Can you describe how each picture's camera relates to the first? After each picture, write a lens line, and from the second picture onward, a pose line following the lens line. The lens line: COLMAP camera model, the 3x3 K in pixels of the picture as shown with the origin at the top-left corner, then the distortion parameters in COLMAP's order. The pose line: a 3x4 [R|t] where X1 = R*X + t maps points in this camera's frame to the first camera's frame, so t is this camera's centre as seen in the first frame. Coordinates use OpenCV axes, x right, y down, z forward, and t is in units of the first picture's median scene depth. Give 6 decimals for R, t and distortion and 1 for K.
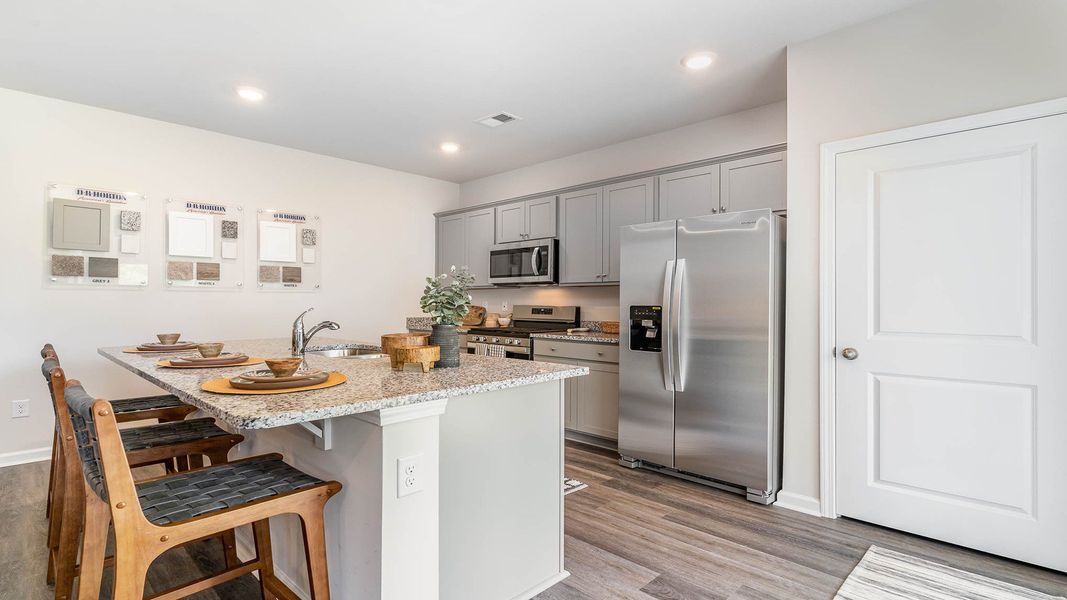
lens RADIAL K [[515.5, 0, 533.5], [0, 515.5, 300.0], [0, 0, 1]] dist [0.000078, 0.000061]
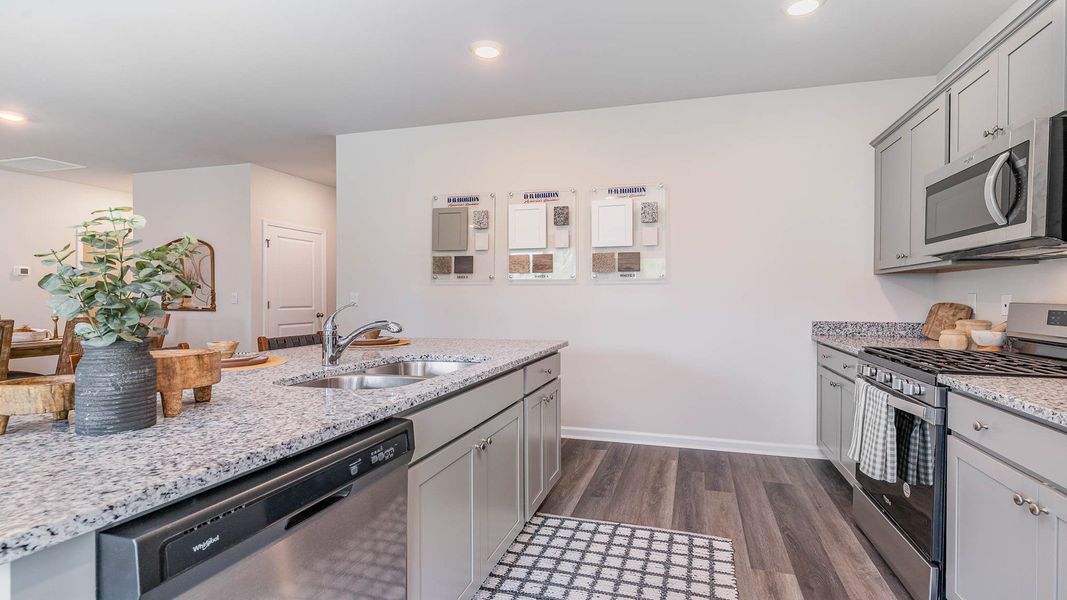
lens RADIAL K [[515.5, 0, 533.5], [0, 515.5, 300.0], [0, 0, 1]] dist [0.000078, 0.000061]
pose [[0.471443, 0.004753, -0.881884, 0.193236], [0.002624, 0.999973, 0.006792, 0.005022], [0.881893, -0.005516, 0.471418, 0.539549]]
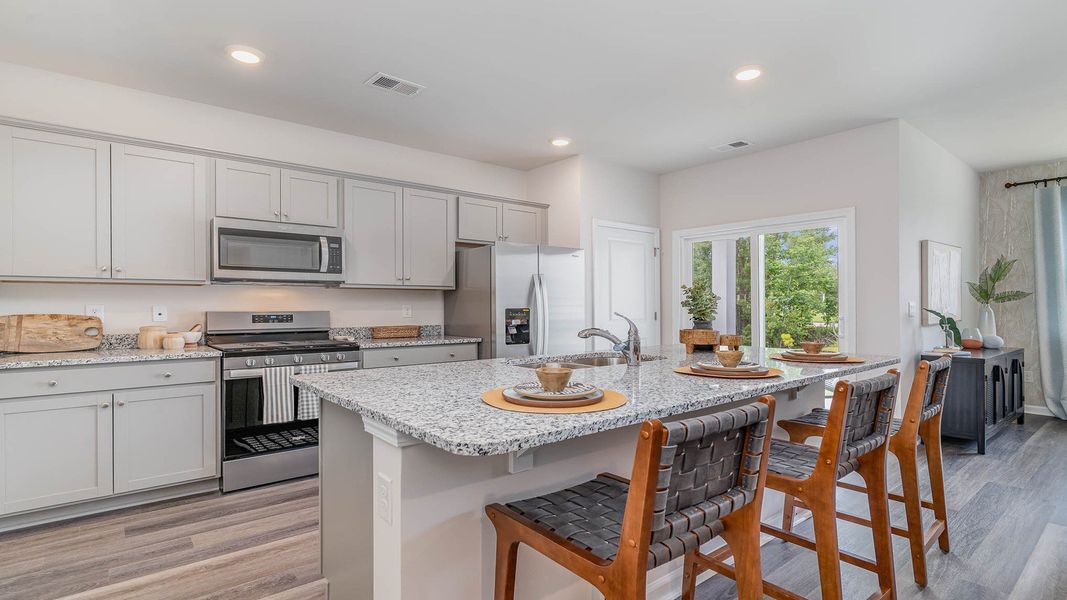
lens RADIAL K [[511.2, 0, 536.1], [0, 511.2, 319.1], [0, 0, 1]] dist [-0.001908, -0.000214]
pose [[0.086402, -0.025321, 0.995939, -0.803644], [0.000247, 0.999677, 0.025395, 0.004347], [-0.996260, -0.001948, 0.086381, 0.650359]]
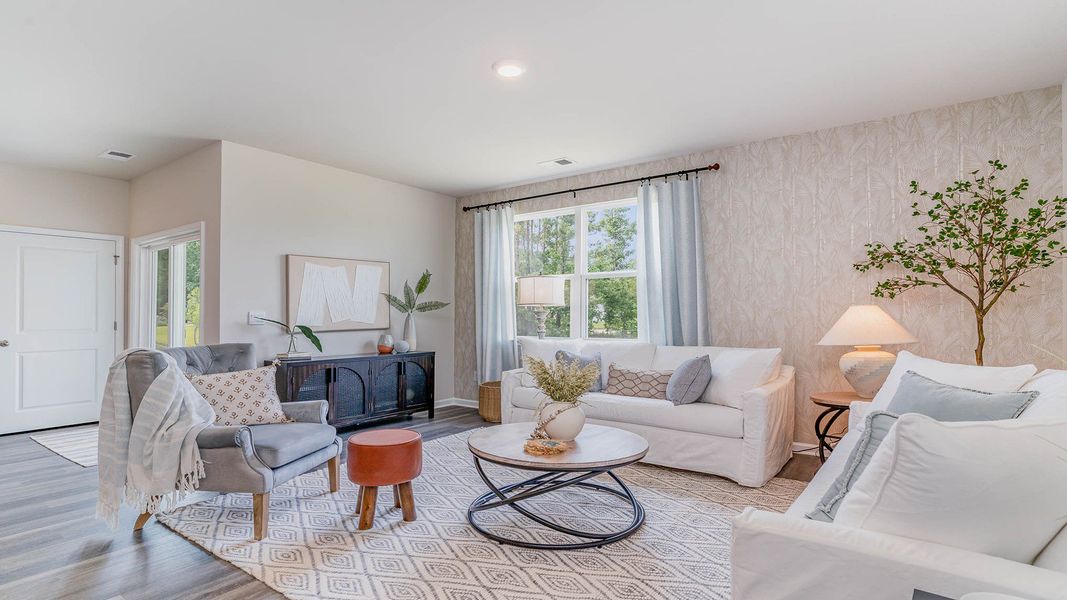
lens RADIAL K [[515.5, 0, 533.5], [0, 515.5, 300.0], [0, 0, 1]] dist [0.000078, 0.000061]
pose [[-0.149964, 0.026008, 0.988349, -0.885342], [-0.000366, 0.999652, -0.026361, -0.000958], [-0.988691, -0.004315, -0.149902, -0.343773]]
